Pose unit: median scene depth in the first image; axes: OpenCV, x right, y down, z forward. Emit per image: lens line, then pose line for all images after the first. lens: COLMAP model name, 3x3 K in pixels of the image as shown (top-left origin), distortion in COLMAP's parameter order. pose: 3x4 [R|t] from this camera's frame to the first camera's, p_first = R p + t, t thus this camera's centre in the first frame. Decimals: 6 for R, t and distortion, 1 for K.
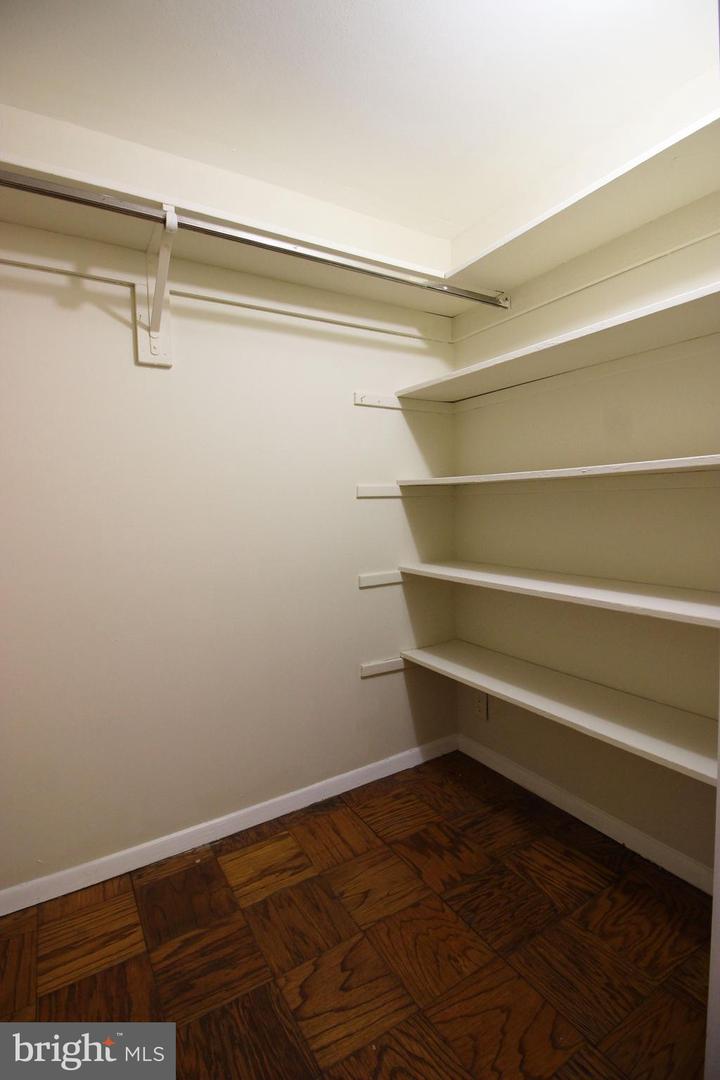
lens RADIAL K [[502.4, 0, 354.3], [0, 502.4, 533.5], [0, 0, 1]] dist [-0.001116, -0.010240]
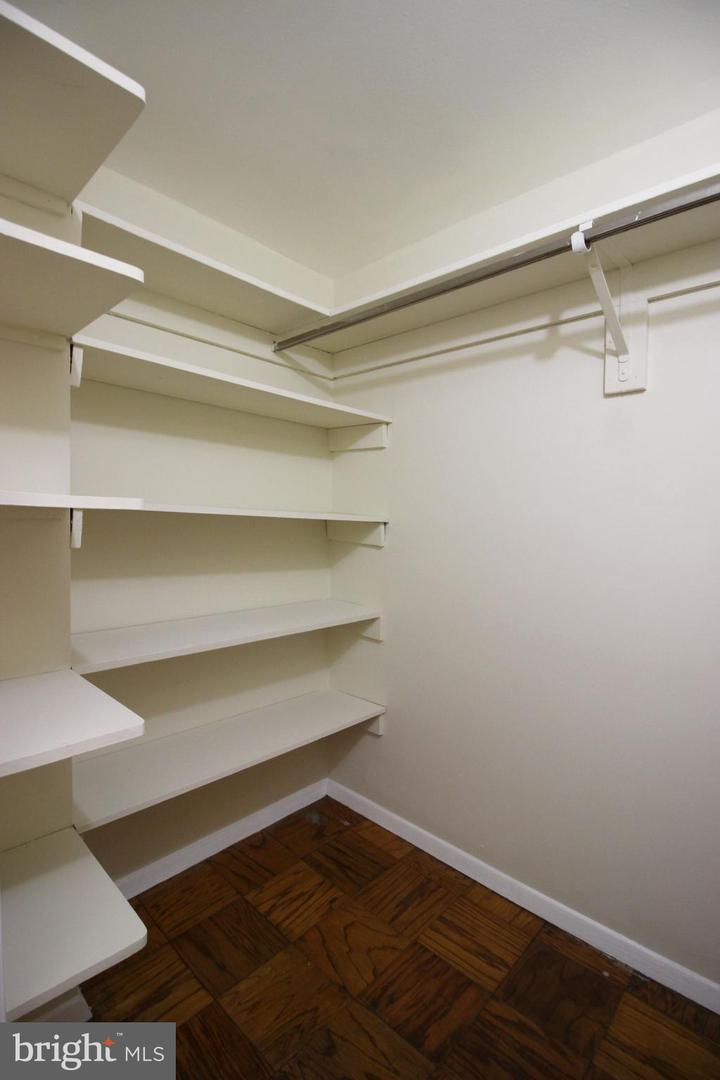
lens RADIAL K [[502.4, 0, 354.3], [0, 502.4, 533.5], [0, 0, 1]] dist [-0.001116, -0.010240]
pose [[0.262425, 0.063133, -0.962885, 0.382561], [-0.078706, 0.995933, 0.043850, -0.101320], [0.961737, 0.064278, 0.266327, 0.367206]]
